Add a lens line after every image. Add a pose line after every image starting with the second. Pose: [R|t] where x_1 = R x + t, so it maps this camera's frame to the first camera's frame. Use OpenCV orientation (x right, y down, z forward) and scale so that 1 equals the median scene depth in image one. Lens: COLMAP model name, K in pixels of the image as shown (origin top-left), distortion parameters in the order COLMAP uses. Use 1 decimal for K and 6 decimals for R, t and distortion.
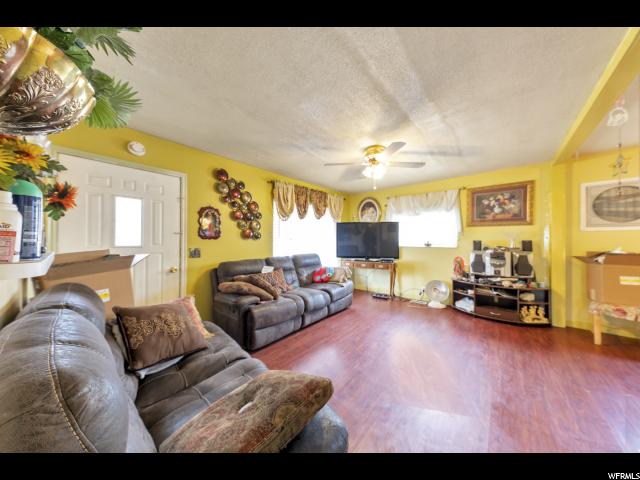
lens RADIAL K [[225.0, 0, 320.0], [0, 225.0, 240.0], [0, 0, 1]] dist [0.015688, -0.000127]
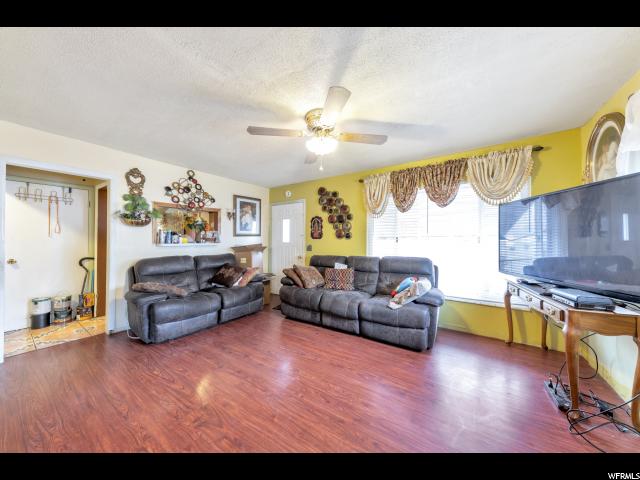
lens RADIAL K [[225.0, 0, 320.0], [0, 225.0, 240.0], [0, 0, 1]] dist [0.015688, -0.000127]
pose [[0.084209, 0.002623, -0.996445, 0.931631], [0.003832, 0.999988, 0.002956, 0.000678], [0.996441, -0.004067, 0.084198, 0.898246]]
